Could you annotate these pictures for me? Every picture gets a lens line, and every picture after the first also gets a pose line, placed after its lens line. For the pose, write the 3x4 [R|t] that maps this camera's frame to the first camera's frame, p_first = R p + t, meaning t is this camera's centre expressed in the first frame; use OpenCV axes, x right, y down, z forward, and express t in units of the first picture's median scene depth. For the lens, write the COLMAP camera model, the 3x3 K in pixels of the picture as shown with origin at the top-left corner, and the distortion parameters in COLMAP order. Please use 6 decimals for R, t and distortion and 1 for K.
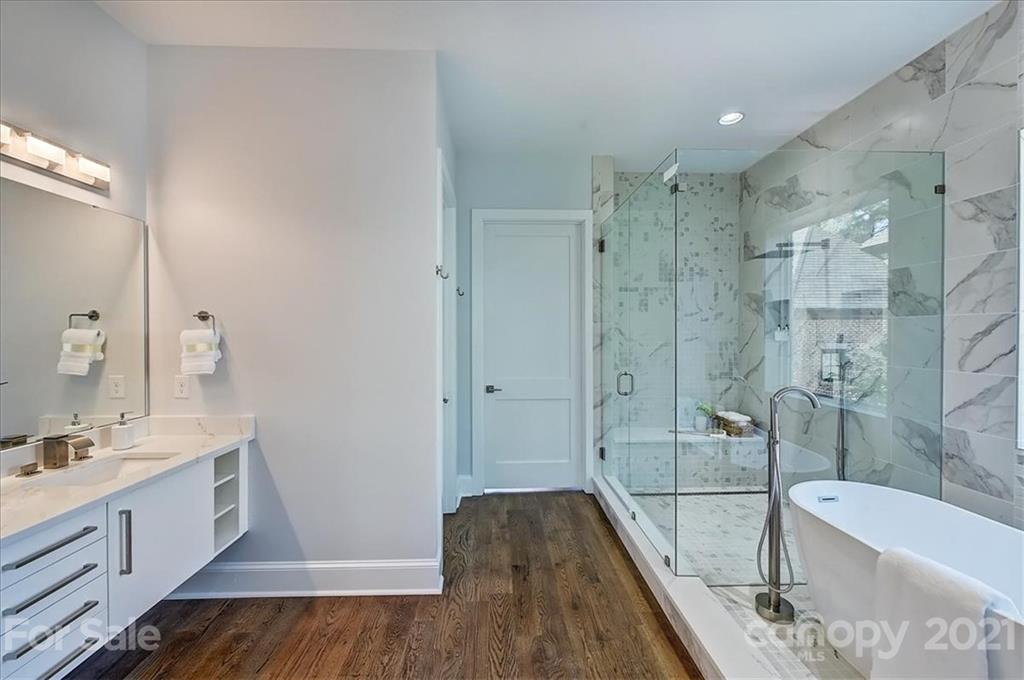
lens RADIAL K [[407.5, 0, 511.3], [0, 407.5, 336.6], [0, 0, 1]] dist [0.003404, -0.002756]
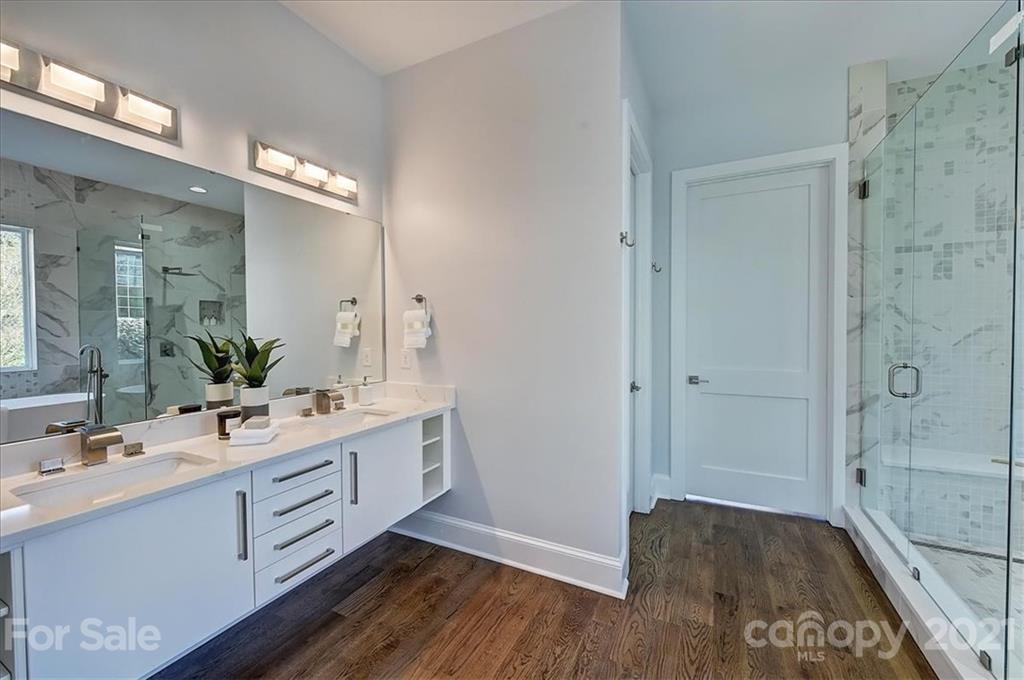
lens RADIAL K [[407.5, 0, 511.3], [0, 407.5, 336.6], [0, 0, 1]] dist [0.003404, -0.002756]
pose [[0.877756, 0.007779, -0.479045, 0.034401], [0.000025, 0.999867, 0.016282, 0.038322], [0.479108, -0.014304, 0.877640, 0.101126]]
